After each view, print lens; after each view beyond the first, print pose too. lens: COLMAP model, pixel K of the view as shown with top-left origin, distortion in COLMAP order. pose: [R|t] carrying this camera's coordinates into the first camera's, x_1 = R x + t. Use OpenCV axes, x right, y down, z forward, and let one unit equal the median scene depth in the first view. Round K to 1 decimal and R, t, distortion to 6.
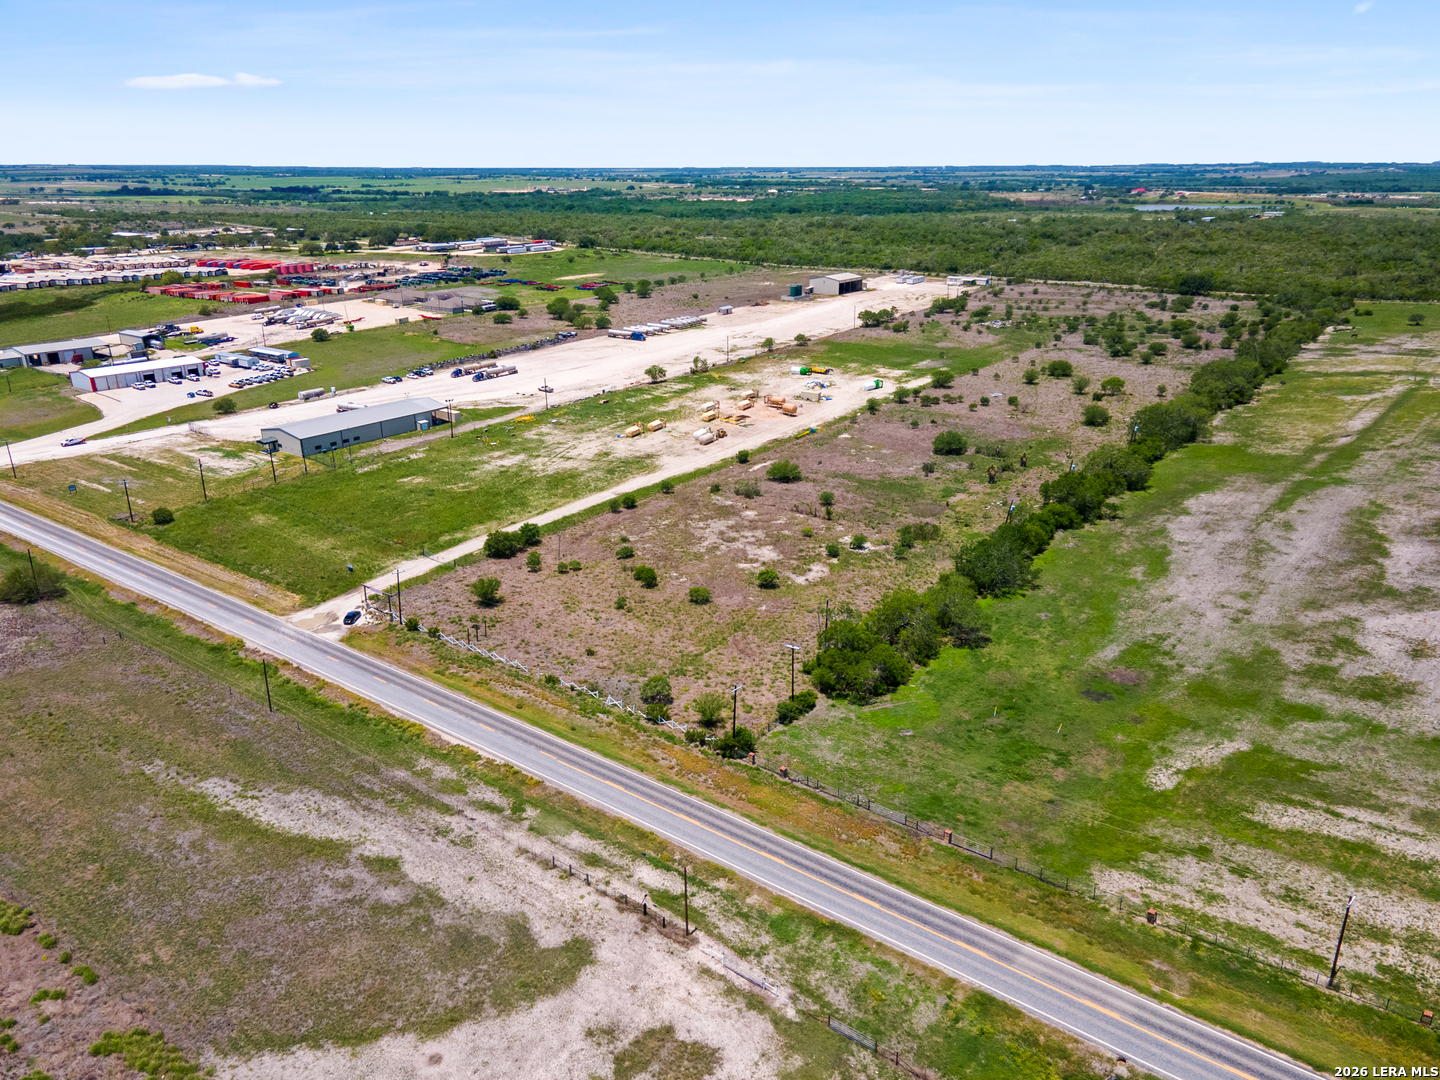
lens RADIAL K [[1059.1, 0, 709.0], [0, 1059.1, 541.7], [0, 0, 1]] dist [0.029234, 0.042721]
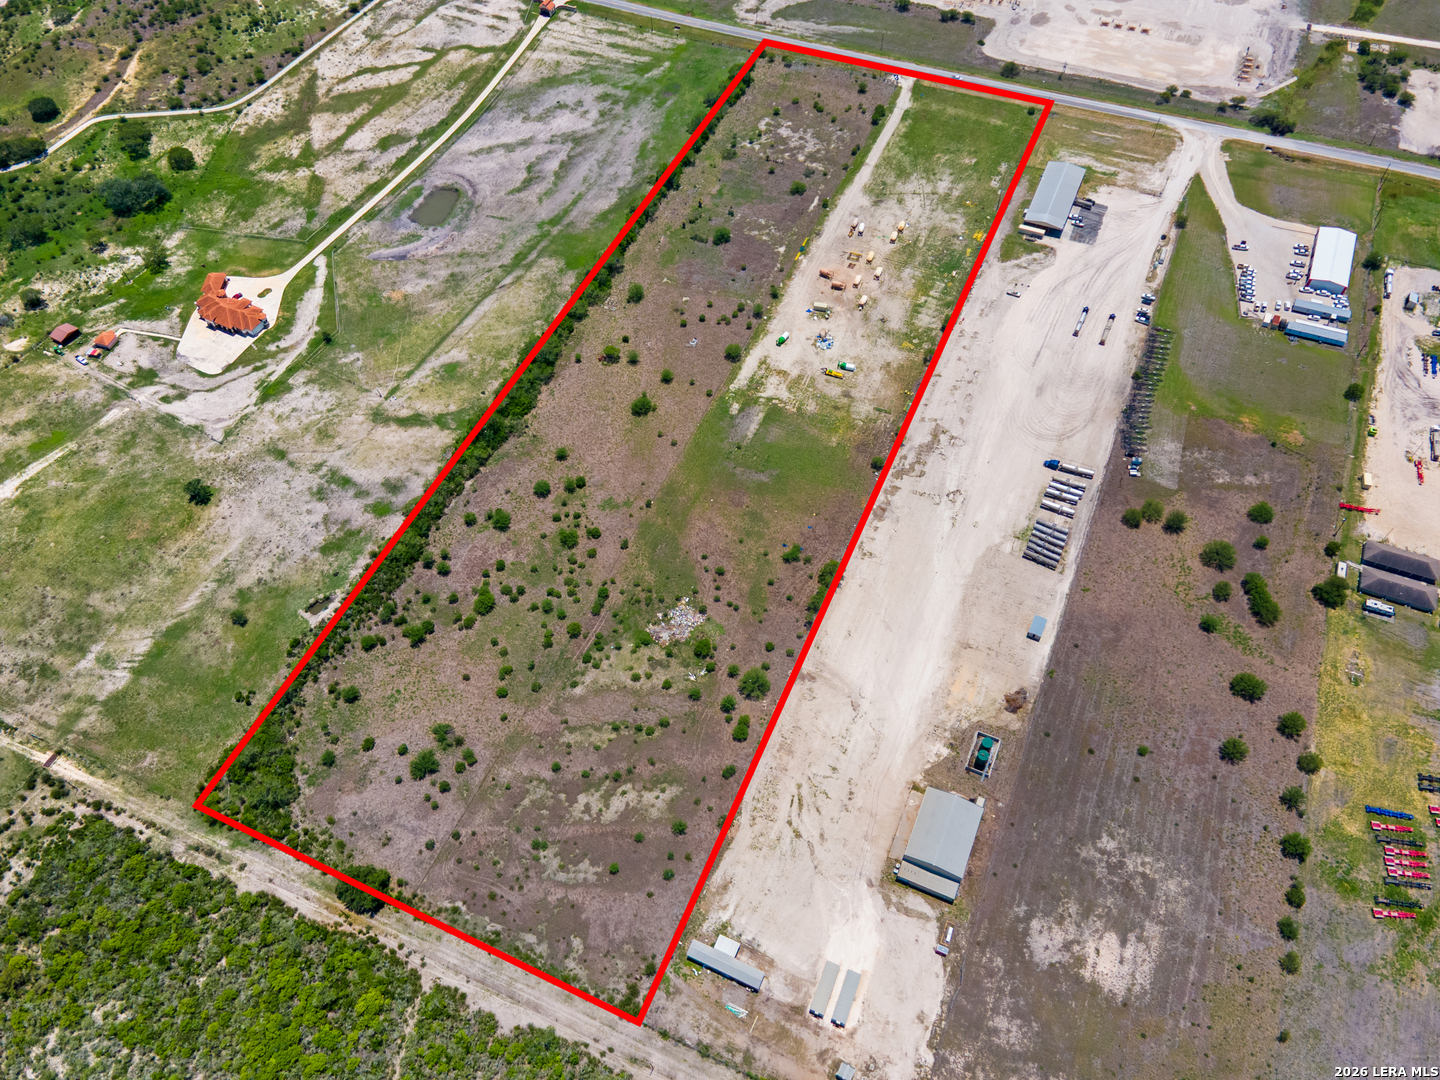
lens RADIAL K [[1015.4, 0, 714.9], [0, 1015.4, 540.9], [0, 0, 1]] dist [0.034704, 0.002335]
pose [[-0.971429, 0.212371, -0.105946, 0.752279], [-0.047957, 0.261548, 0.963998, -2.304816], [0.232435, 0.941537, -0.243891, 2.698051]]
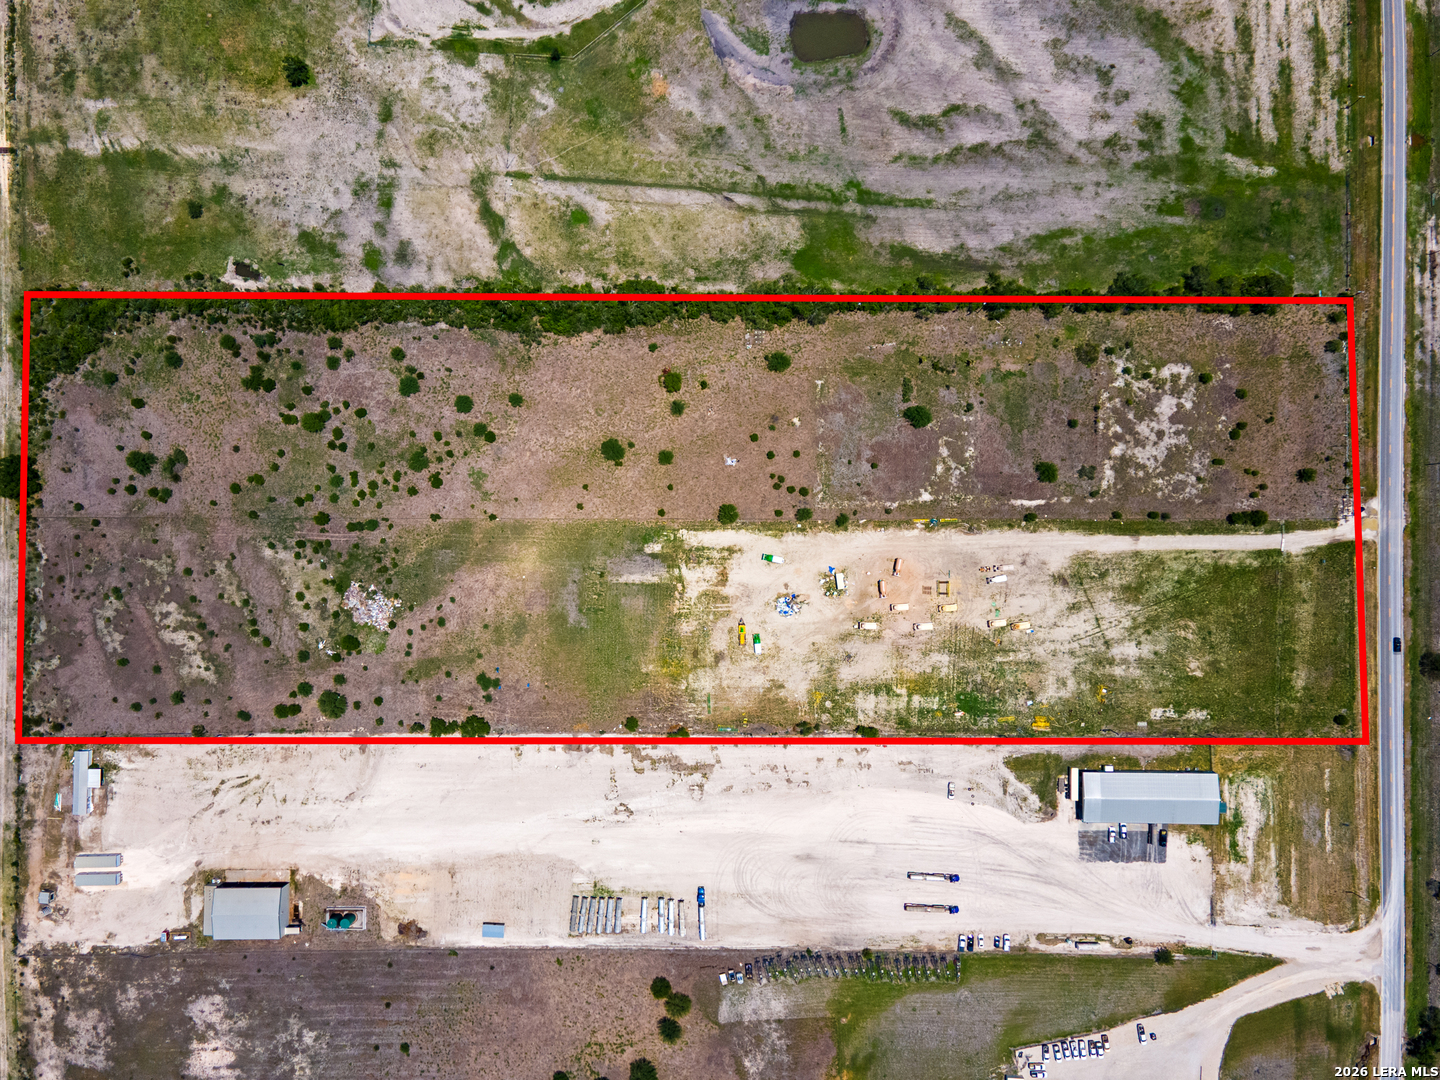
lens RADIAL K [[1059.1, 0, 709.0], [0, 1059.1, 541.7], [0, 0, 1]] dist [0.029234, 0.042721]
pose [[-0.605664, -0.795608, 0.013399, 0.344011], [0.282959, -0.199605, 0.938132, -2.139493], [-0.743711, 0.571984, 0.346018, 1.150399]]
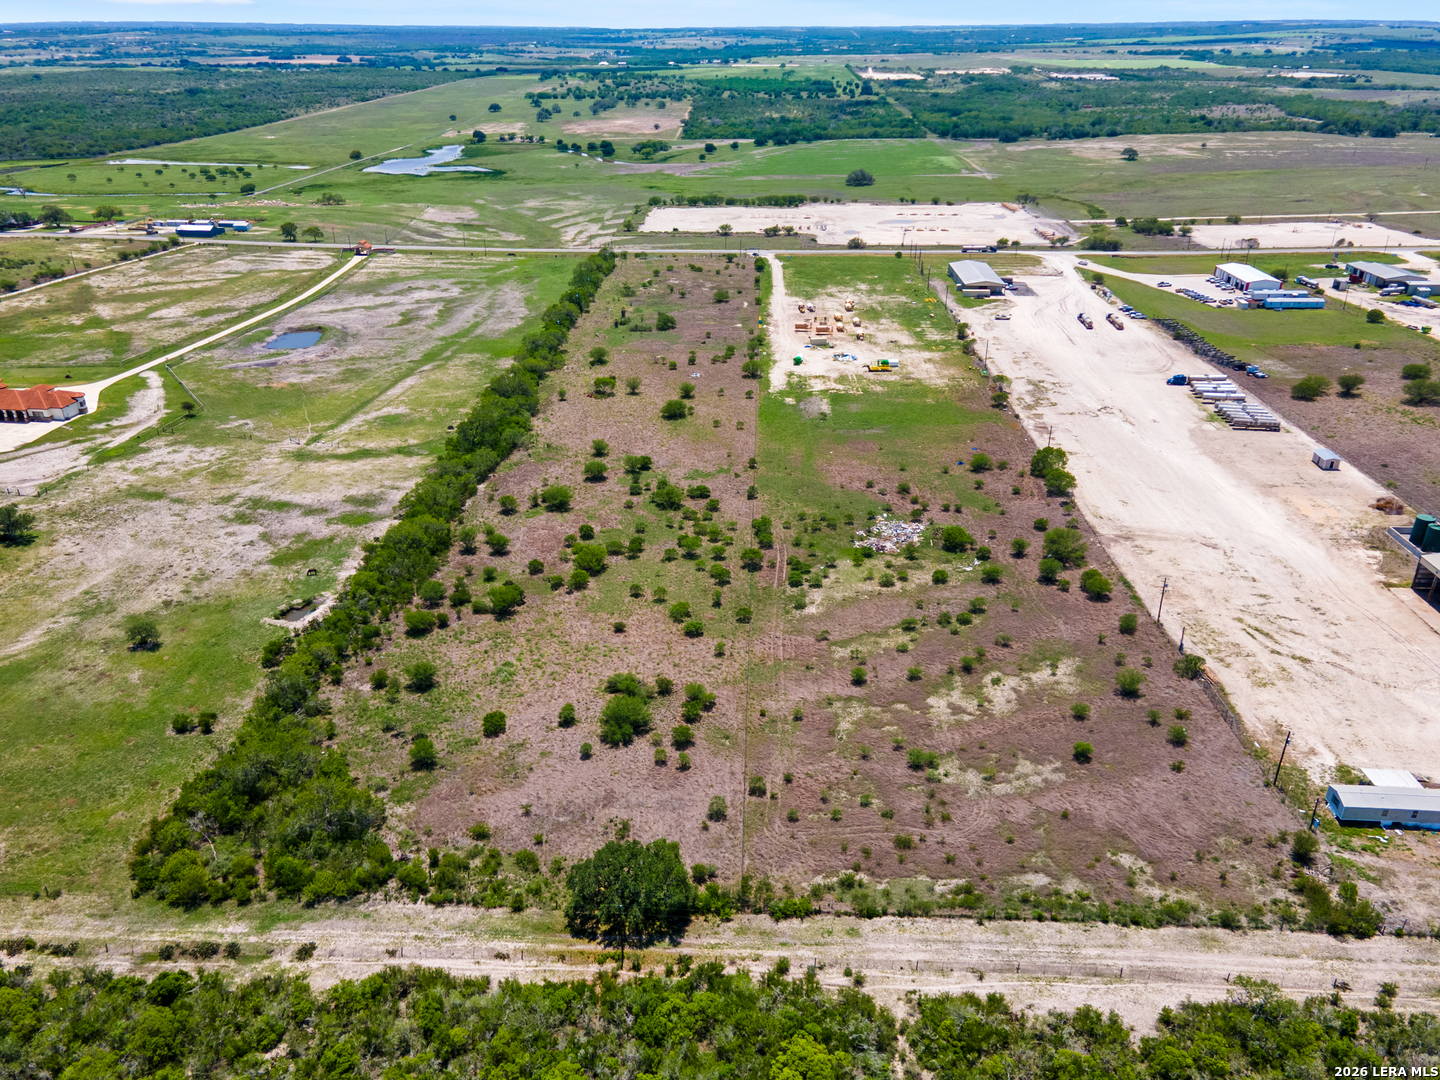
lens RADIAL K [[1059.1, 0, 709.0], [0, 1059.1, 541.7], [0, 0, 1]] dist [0.029234, 0.042721]
pose [[-0.824014, 0.254279, -0.506303, 1.469805], [-0.183187, 0.726058, 0.662784, -1.268899], [0.536137, 0.638892, -0.551701, 2.953678]]
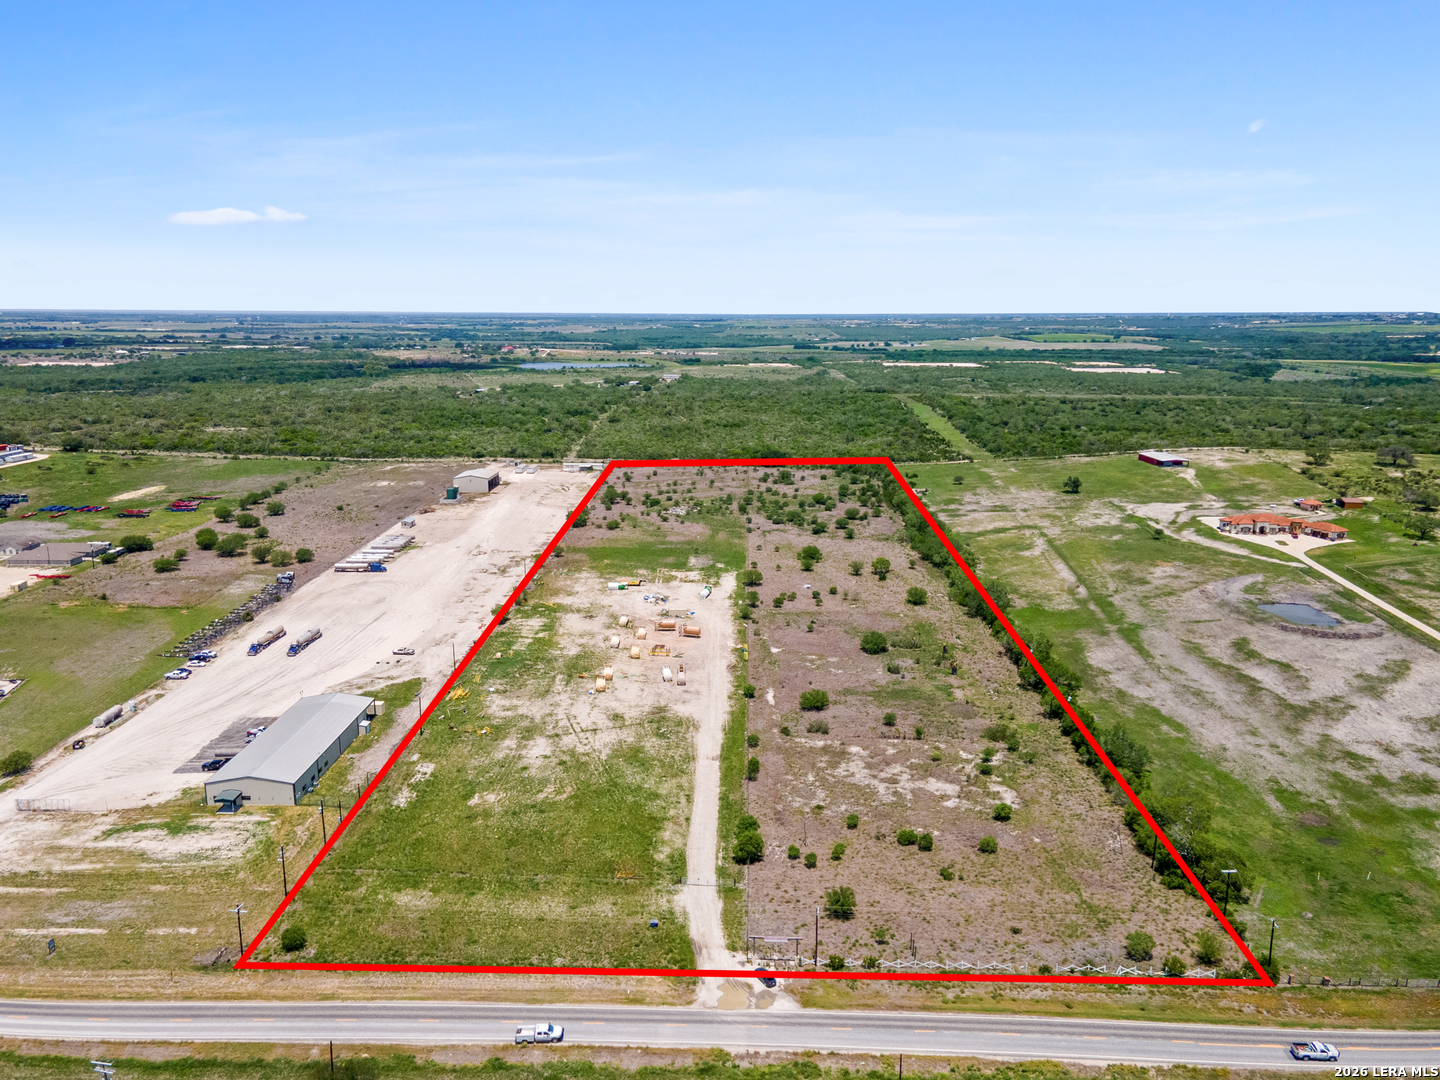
lens RADIAL K [[1066.0, 0, 720.0], [0, 1066.0, 540.0], [0, 0, 1]] dist [0.026132, 0.036280]
pose [[0.810693, -0.119403, 0.573166, -0.773099], [0.192205, 0.979002, -0.067910, -0.217998], [-0.553022, 0.165219, 0.816620, 0.198835]]
